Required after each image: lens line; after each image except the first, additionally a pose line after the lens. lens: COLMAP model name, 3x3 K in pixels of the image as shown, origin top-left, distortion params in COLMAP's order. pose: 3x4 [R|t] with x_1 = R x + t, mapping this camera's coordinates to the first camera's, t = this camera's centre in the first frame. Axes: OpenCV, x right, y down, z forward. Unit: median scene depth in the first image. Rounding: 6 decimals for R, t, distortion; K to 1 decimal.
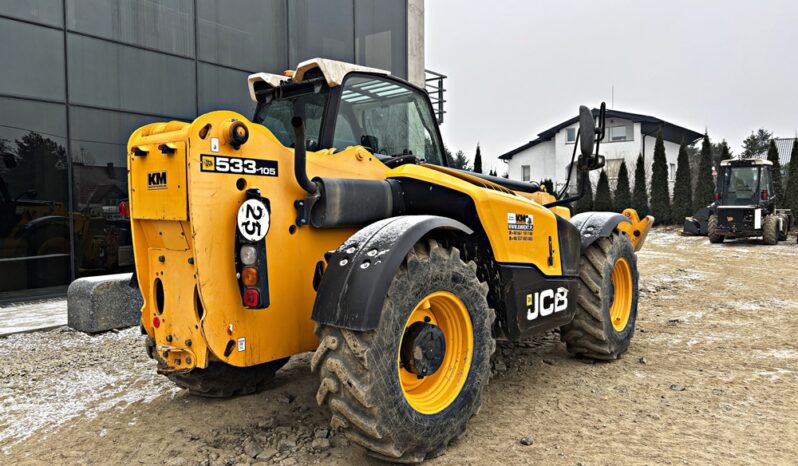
lens RADIAL K [[577.6, 0, 394.8], [0, 577.6, 235.3], [0, 0, 1]] dist [0.045305, -0.041955]
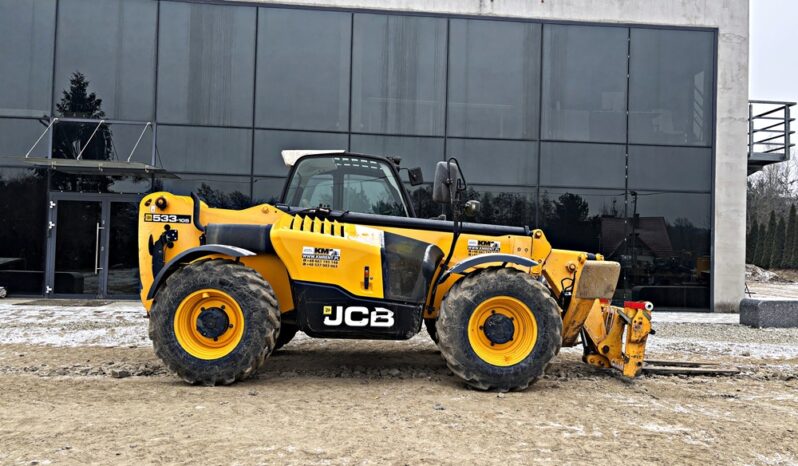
lens RADIAL K [[577.6, 0, 394.8], [0, 577.6, 235.3], [0, 0, 1]] dist [0.045305, -0.041955]
pose [[0.709900, 0.001696, -0.704300, 1.297361], [-0.063750, 0.996047, -0.061858, 0.008465], [0.701411, 0.088812, 0.707202, 0.115916]]
